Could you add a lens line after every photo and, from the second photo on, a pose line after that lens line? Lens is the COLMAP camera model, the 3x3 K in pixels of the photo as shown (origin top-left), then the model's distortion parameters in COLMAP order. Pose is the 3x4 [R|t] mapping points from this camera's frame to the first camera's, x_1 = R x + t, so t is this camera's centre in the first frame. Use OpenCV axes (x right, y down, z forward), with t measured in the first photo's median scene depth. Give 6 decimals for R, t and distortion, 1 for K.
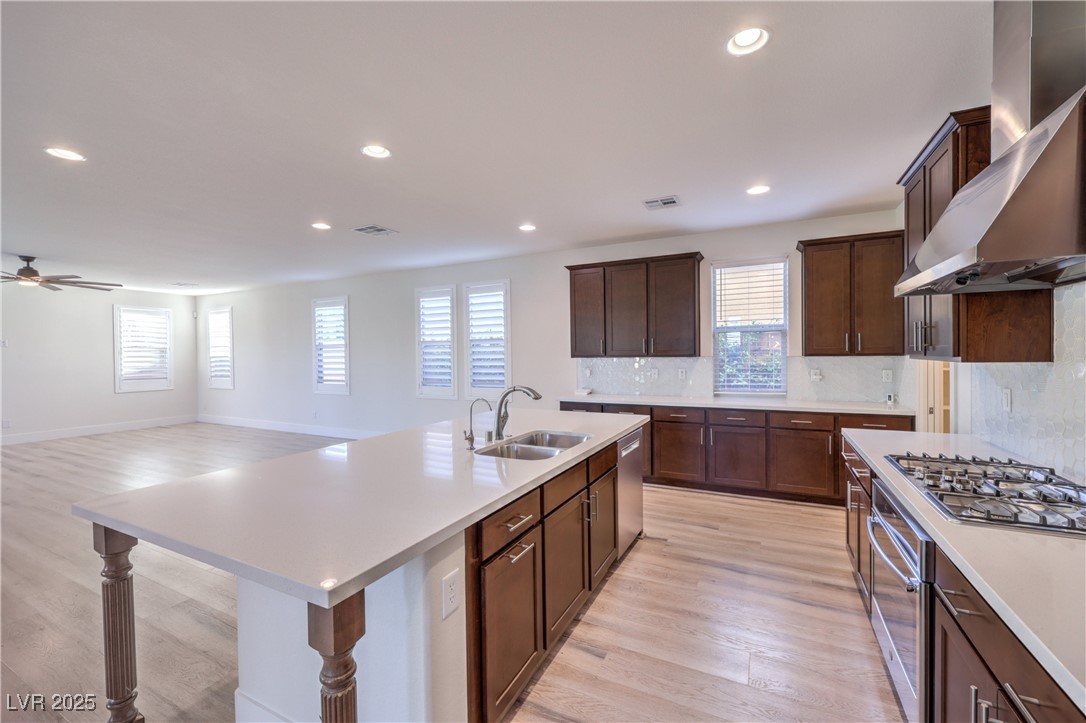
lens RADIAL K [[445.5, 0, 538.8], [0, 445.5, 355.5], [0, 0, 1]] dist [0.000271, 0.000684]
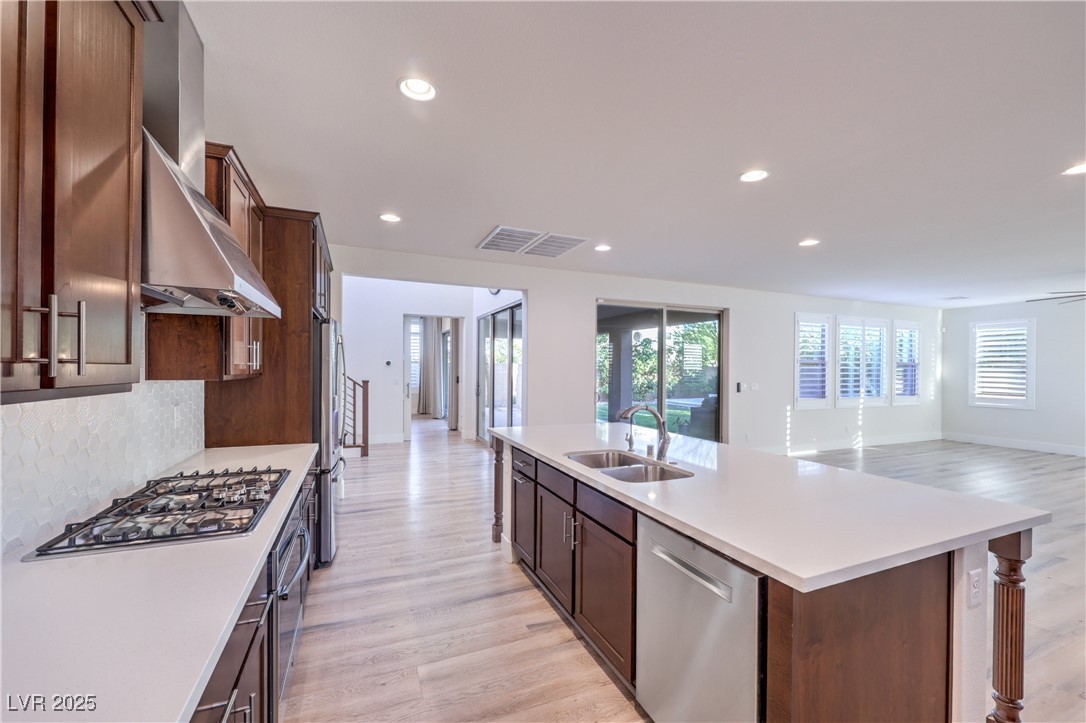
lens RADIAL K [[445.5, 0, 545.6], [0, 445.5, 367.5], [0, 0, 1]] dist [0.000271, 0.000684]
pose [[-0.635614, 0.004221, -0.771995, 0.925541], [-0.005847, 0.999930, 0.010281, -0.022554], [0.771985, 0.011049, -0.635545, 1.605759]]
